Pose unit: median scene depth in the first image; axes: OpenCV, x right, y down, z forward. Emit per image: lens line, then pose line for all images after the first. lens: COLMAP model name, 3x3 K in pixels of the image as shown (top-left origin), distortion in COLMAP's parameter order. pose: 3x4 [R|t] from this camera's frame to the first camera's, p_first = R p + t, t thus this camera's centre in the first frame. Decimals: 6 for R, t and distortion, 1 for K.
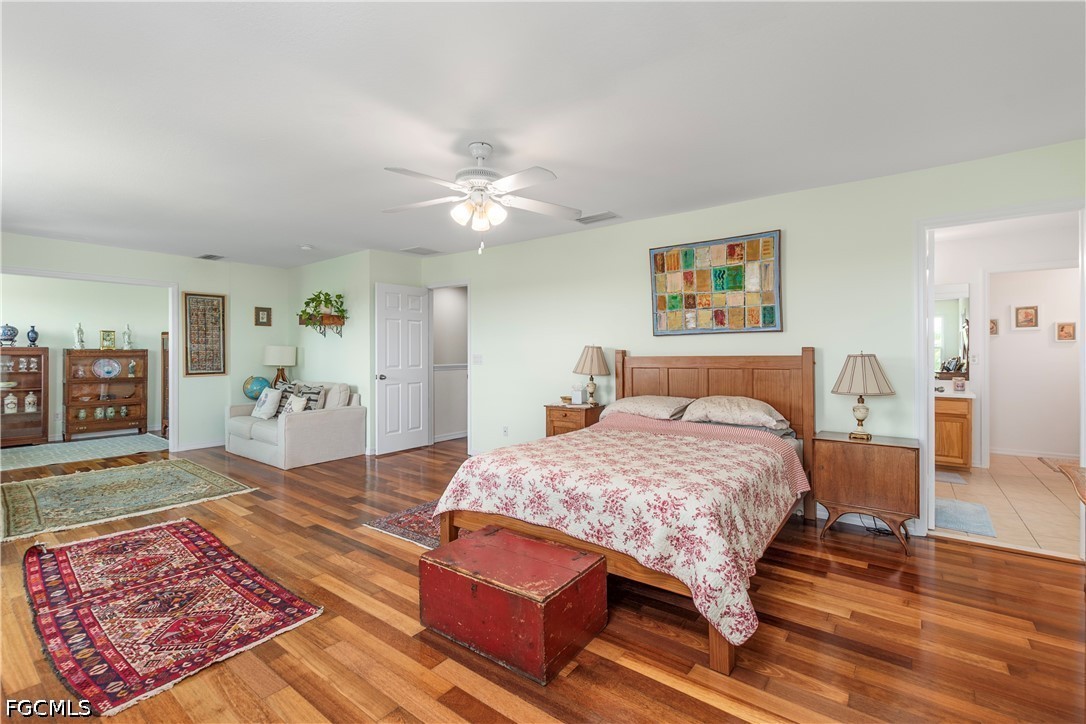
lens RADIAL K [[478.8, 0, 544.0], [0, 478.8, 351.3], [0, 0, 1]] dist [-0.000338, -0.000935]
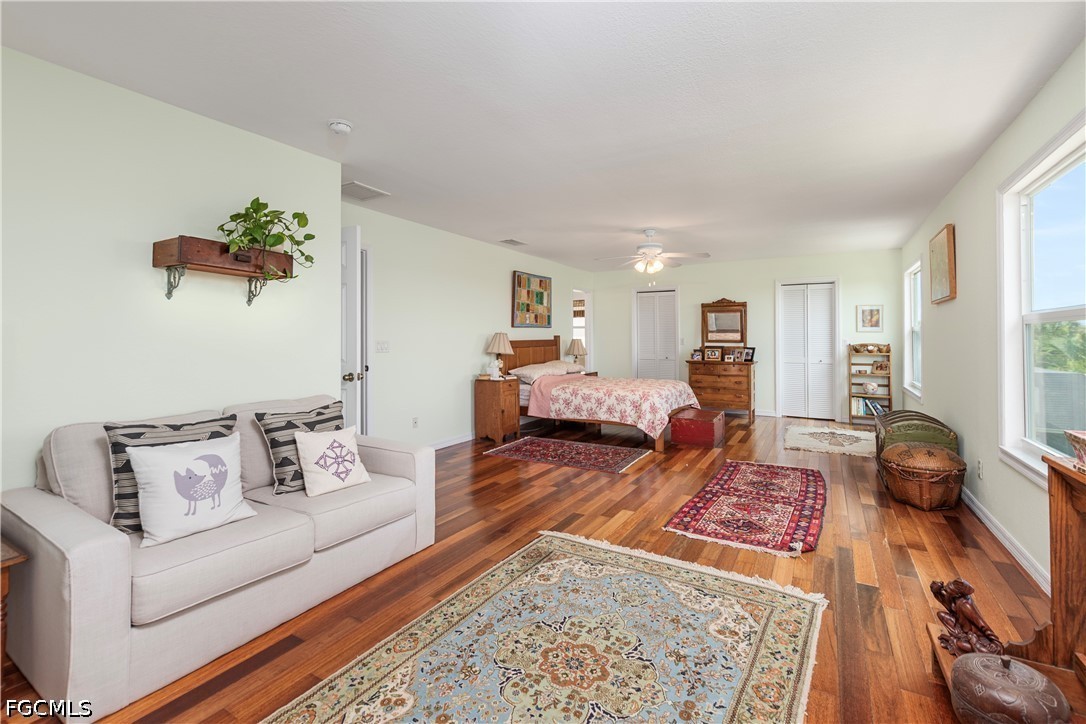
lens RADIAL K [[478.8, 0, 544.0], [0, 478.8, 351.3], [0, 0, 1]] dist [-0.000338, -0.000935]
pose [[-0.121585, -0.024699, 0.992274, -1.670457], [0.001956, 0.999682, 0.025123, 0.007108], [-0.992579, 0.004995, -0.121498, 1.403343]]
